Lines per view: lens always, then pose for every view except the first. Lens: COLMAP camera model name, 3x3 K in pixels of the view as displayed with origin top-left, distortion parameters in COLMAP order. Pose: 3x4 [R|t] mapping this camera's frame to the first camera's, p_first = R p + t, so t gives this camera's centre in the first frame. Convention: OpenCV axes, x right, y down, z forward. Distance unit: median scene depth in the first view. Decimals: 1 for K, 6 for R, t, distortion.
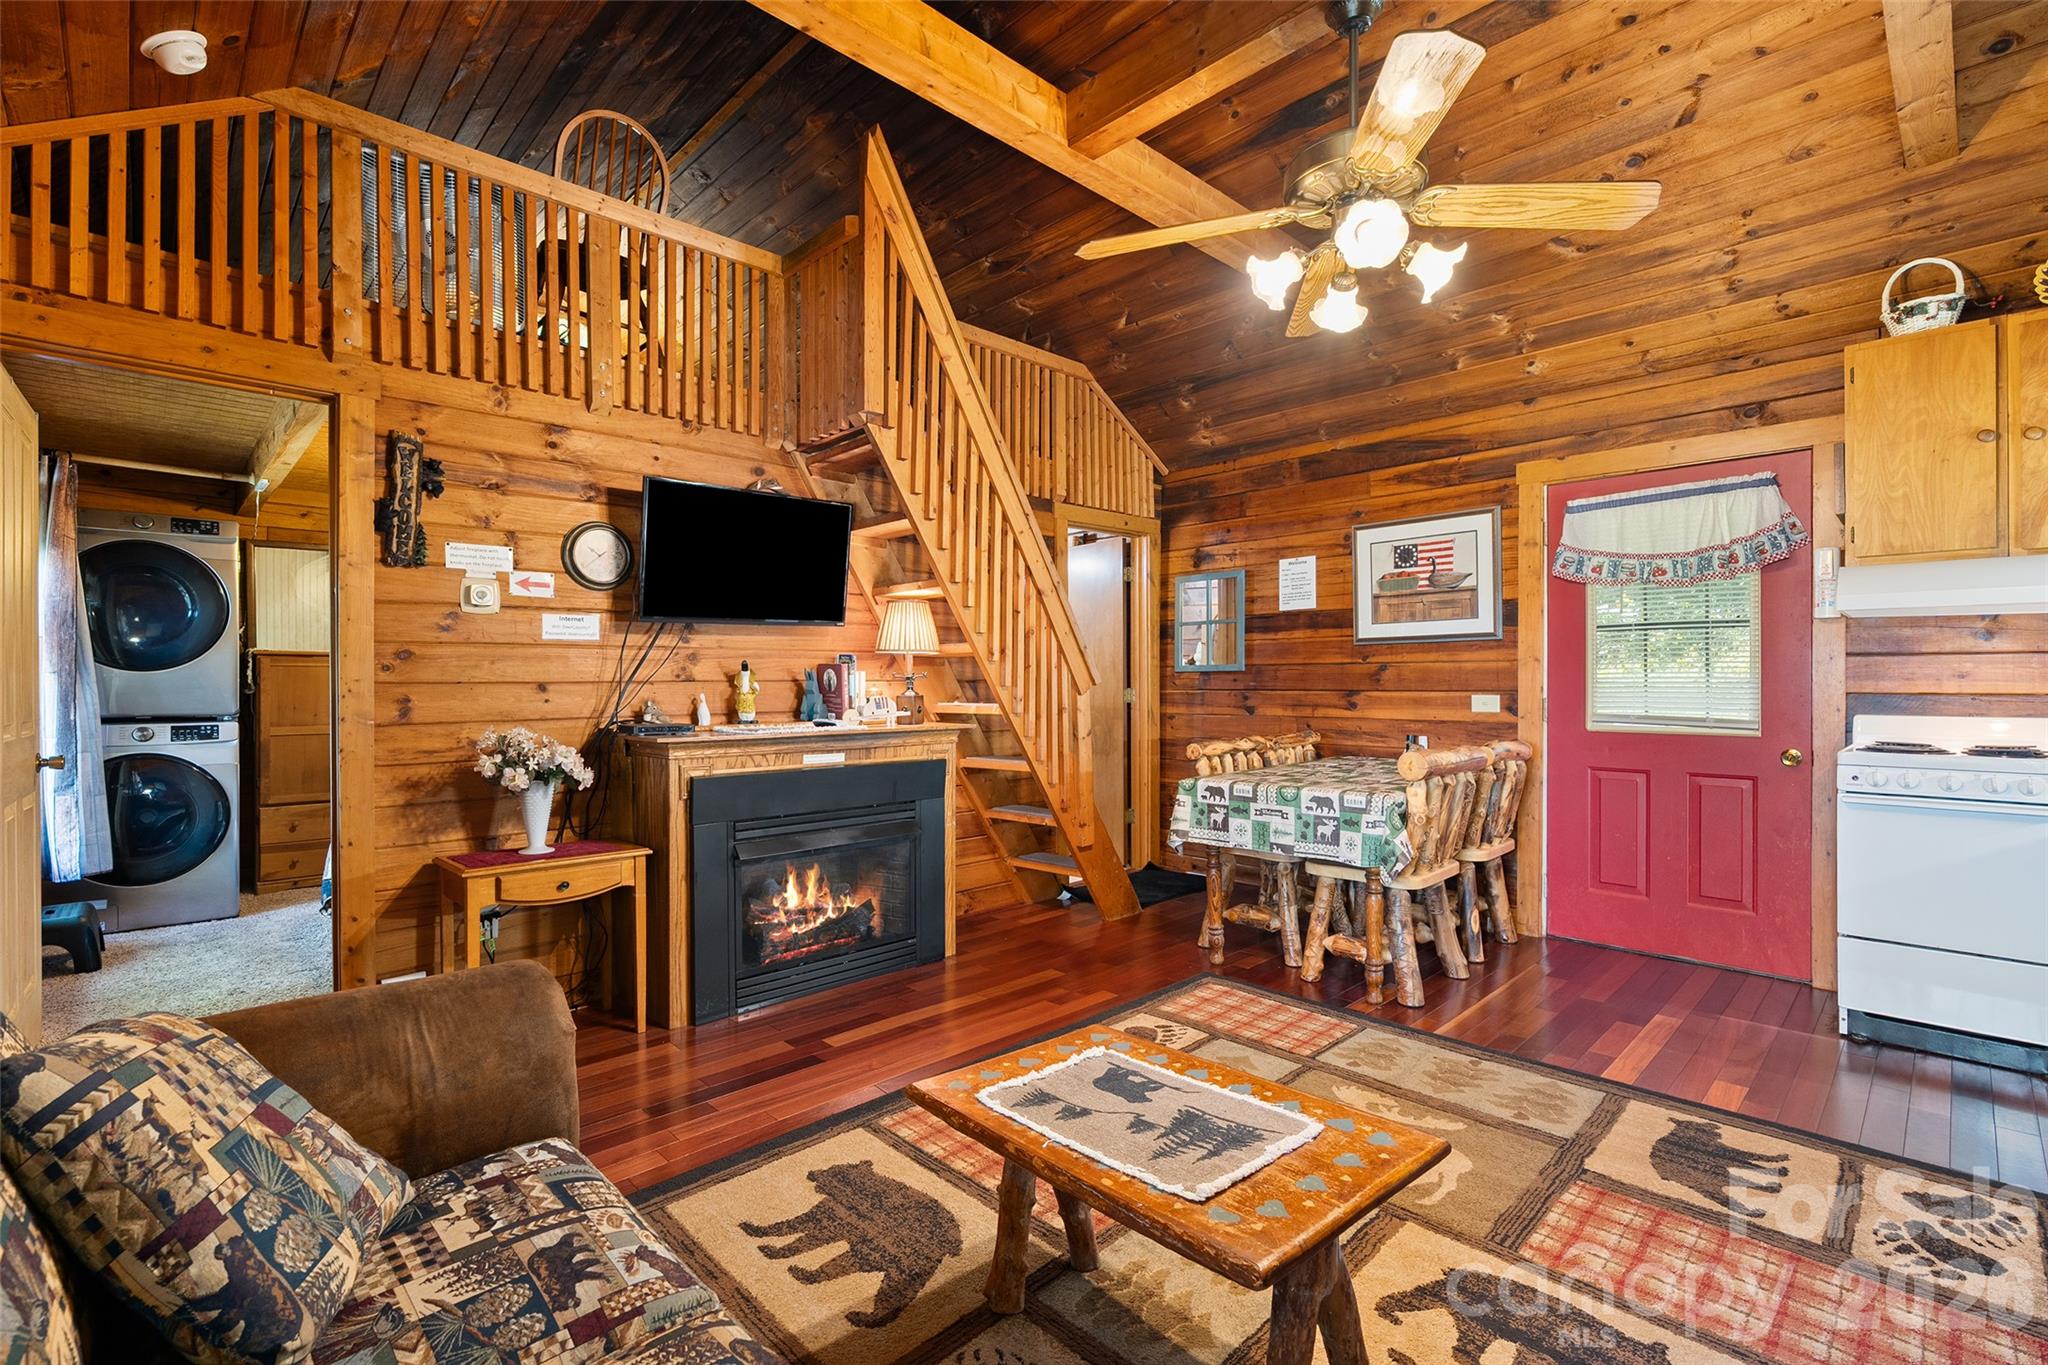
lens RADIAL K [[924.9, 0, 1023.3], [0, 924.9, 680.2], [0, 0, 1]] dist [-0.002535, -0.000488]
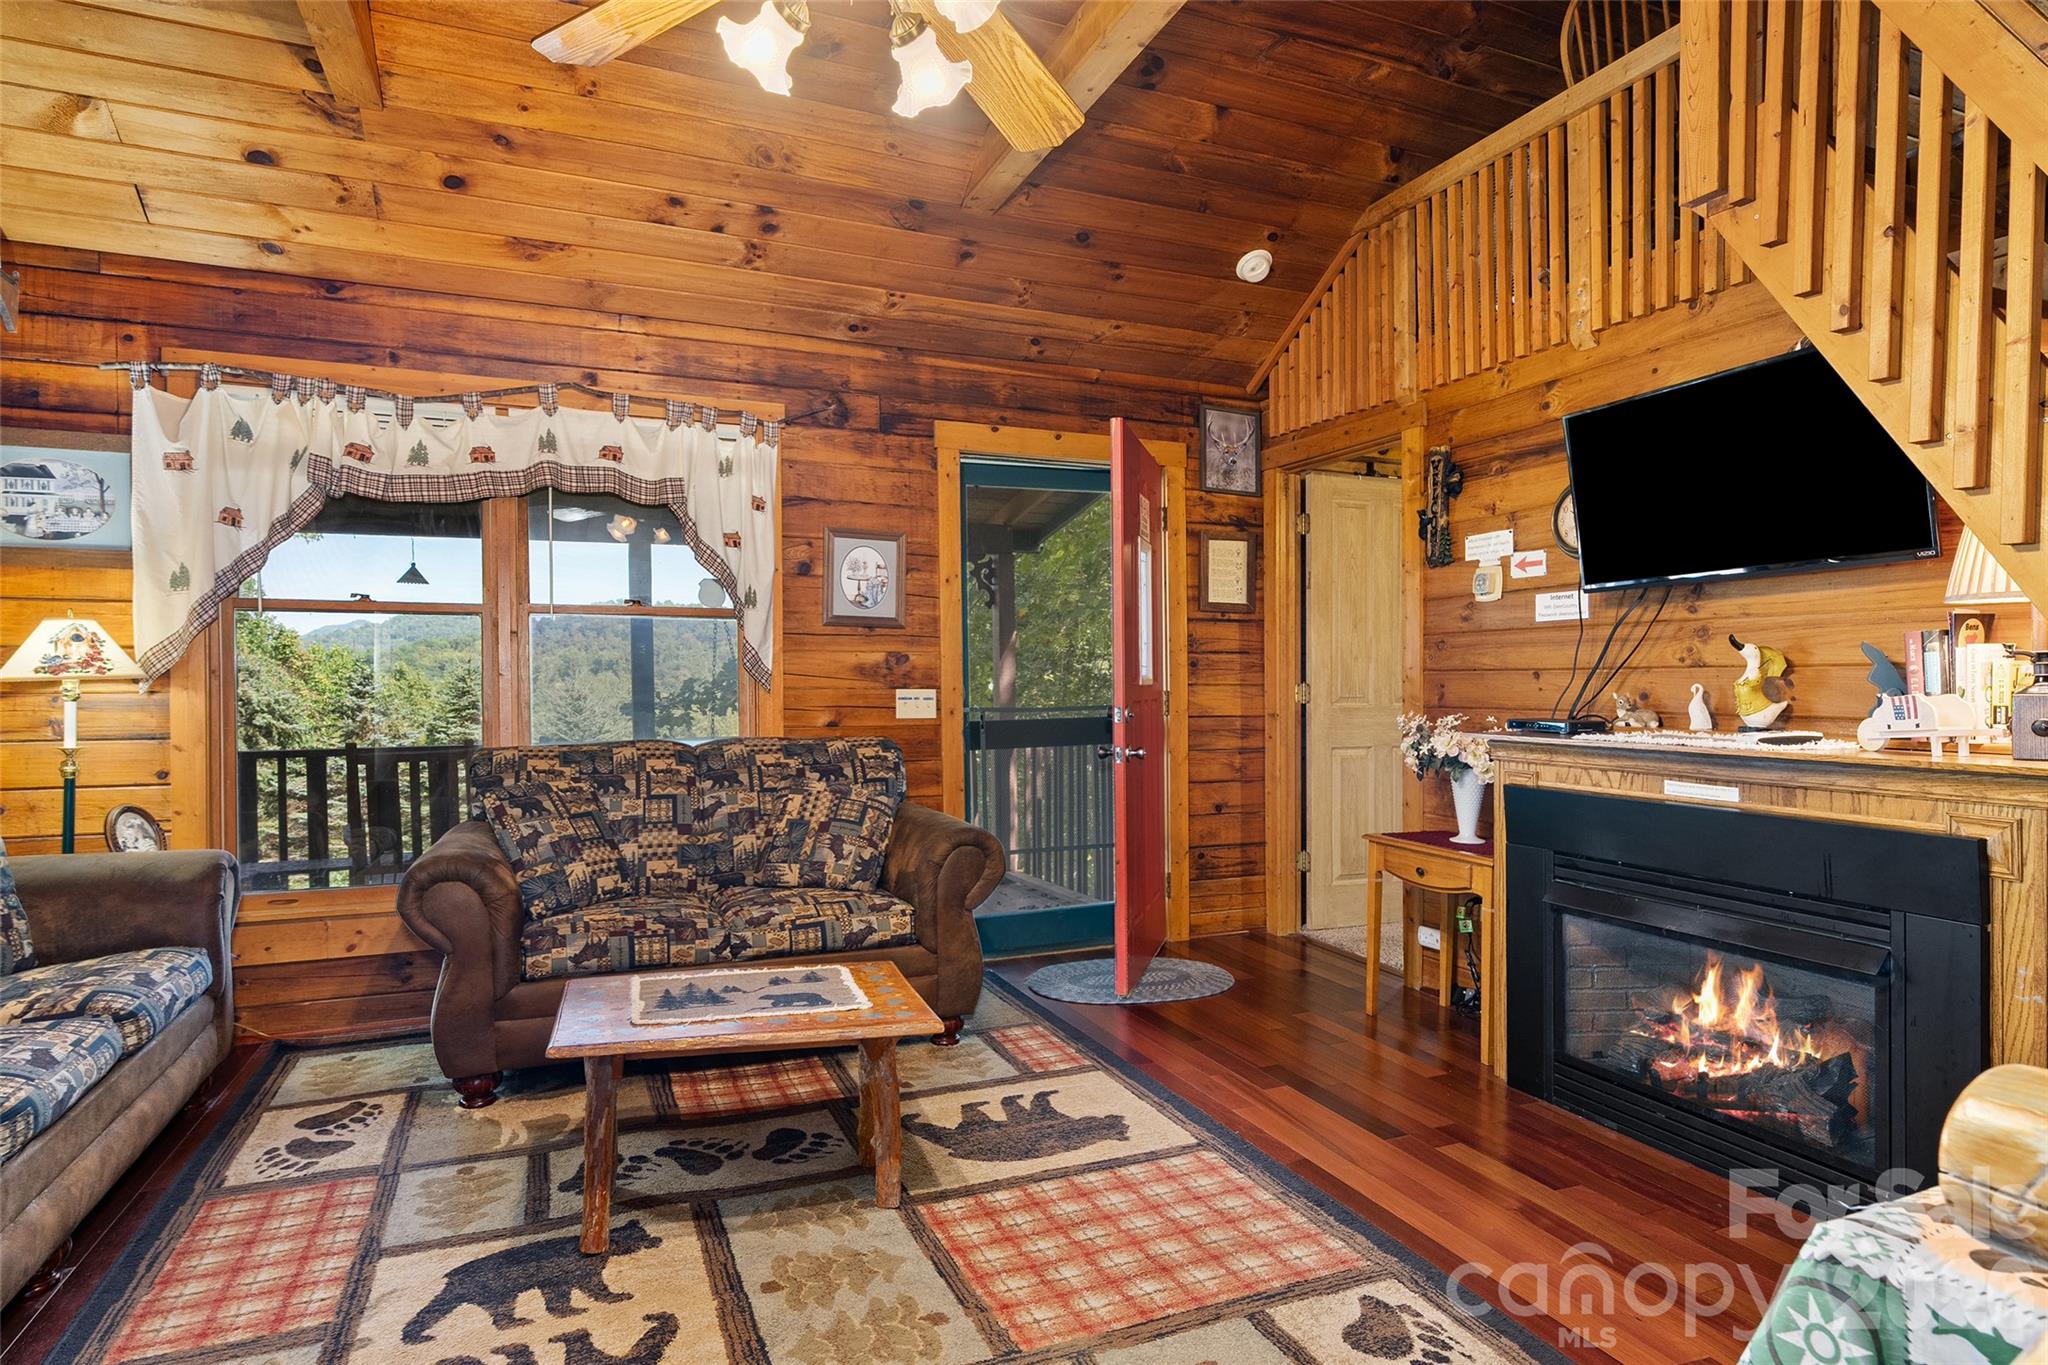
lens RADIAL K [[1092.6, 0, 1022.0], [0, 1092.6, 690.2], [0, 0, 1]] dist [0.004366, 0.001110]
pose [[-0.369721, 0.016881, -0.928990, 0.697126], [0.007190, 0.999857, 0.015307, 0.003263], [0.929115, -0.001020, -0.369789, 0.943398]]
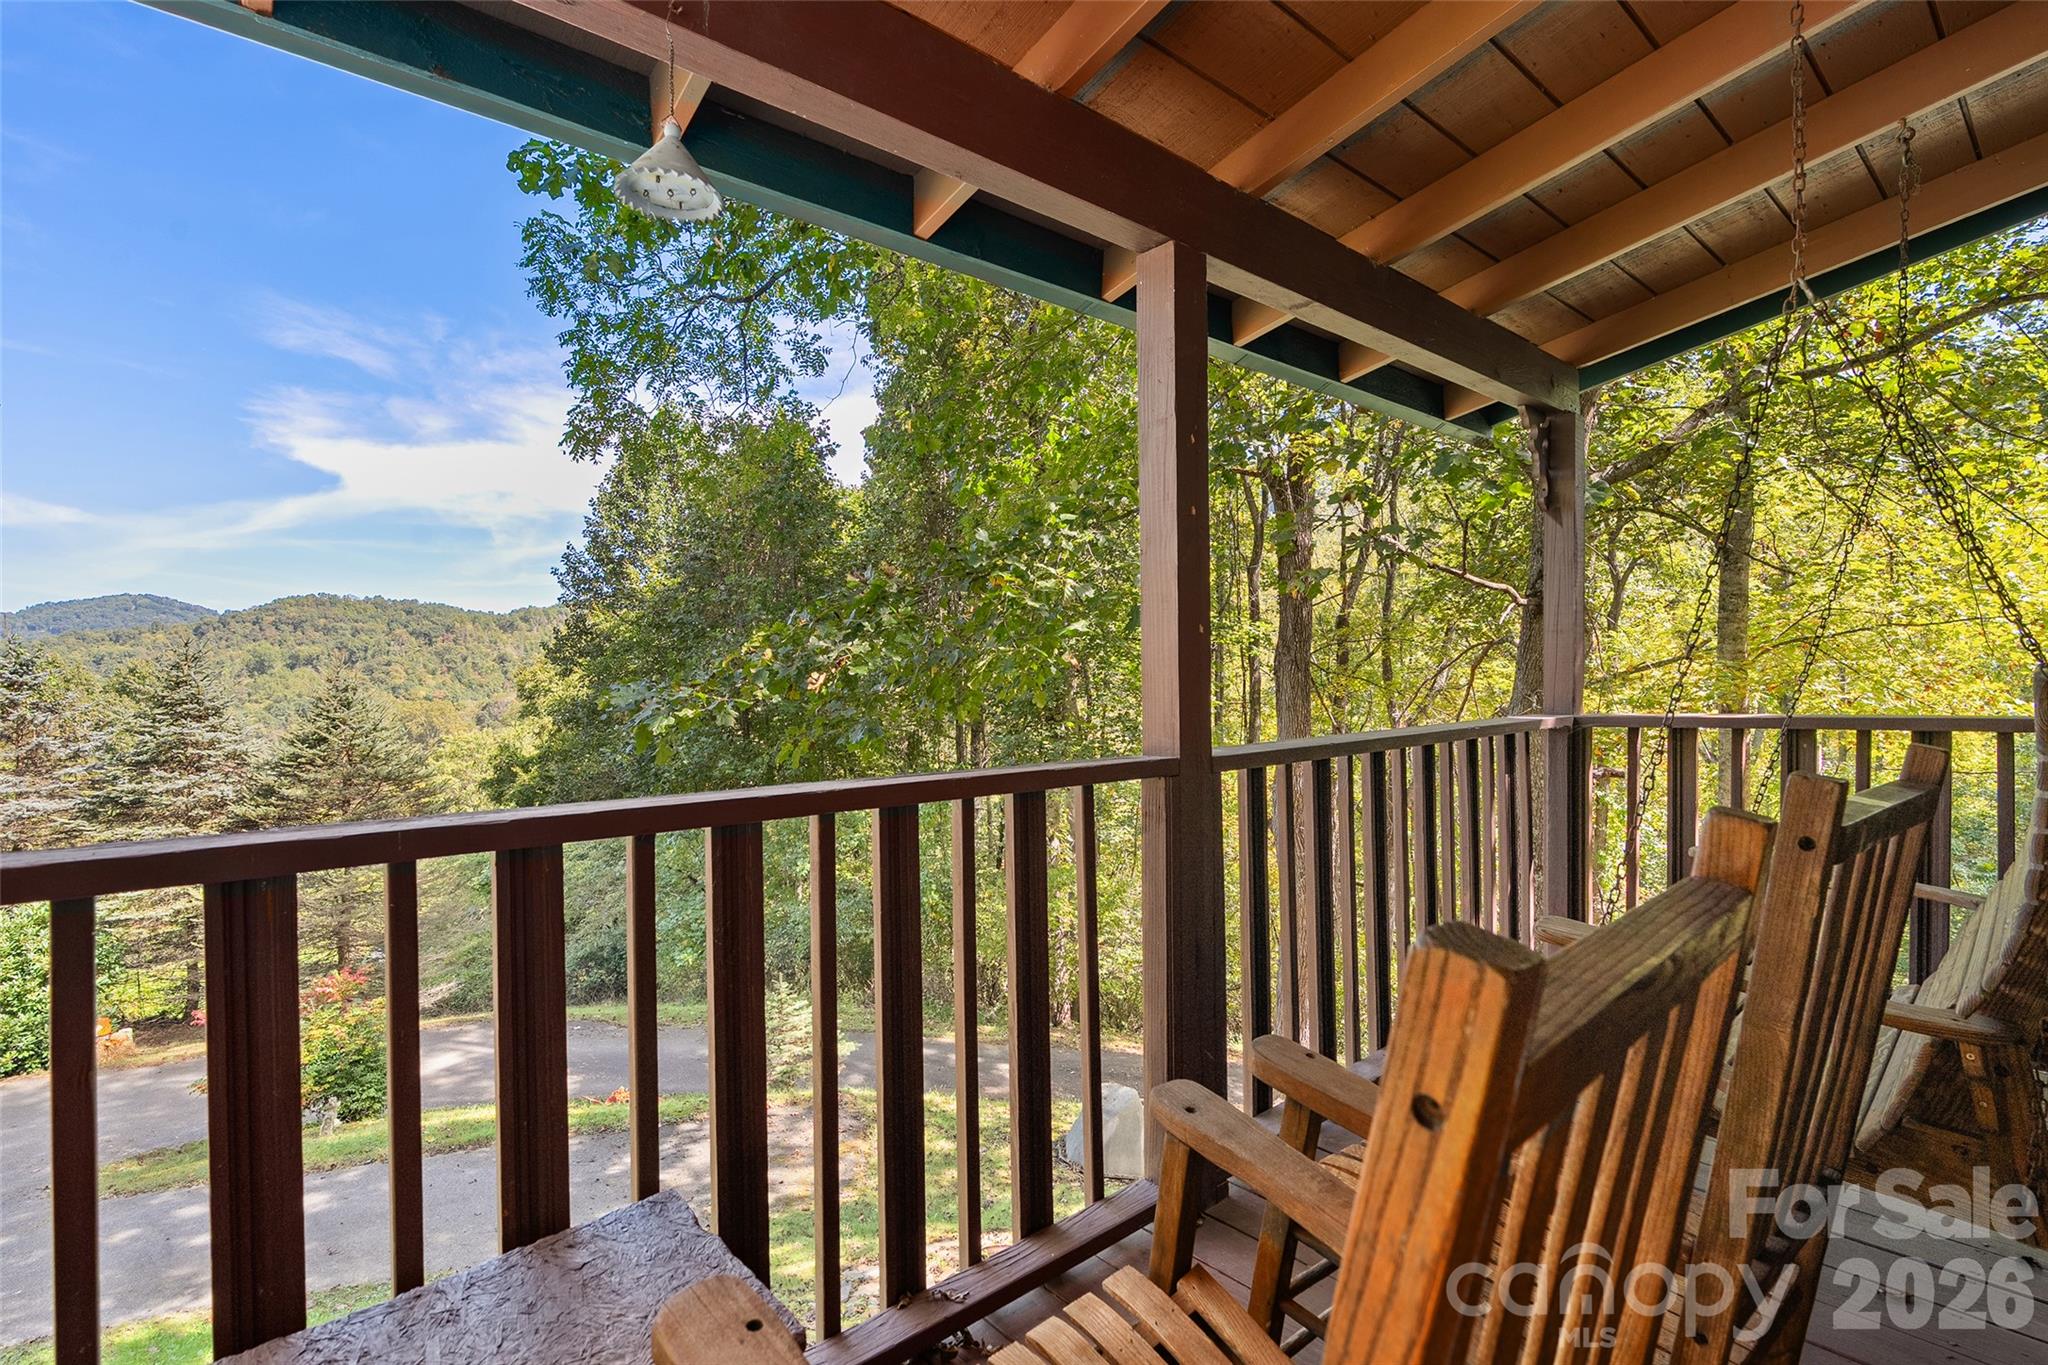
lens RADIAL K [[924.9, 0, 1022.5], [0, 924.9, 677.5], [0, 0, 1]] dist [-0.002535, -0.000488]
pose [[-0.076944, 0.008613, -0.996998, 0.448157], [0.003810, 0.999958, 0.008344, 0.017224], [0.997028, -0.003157, -0.076974, 0.559268]]
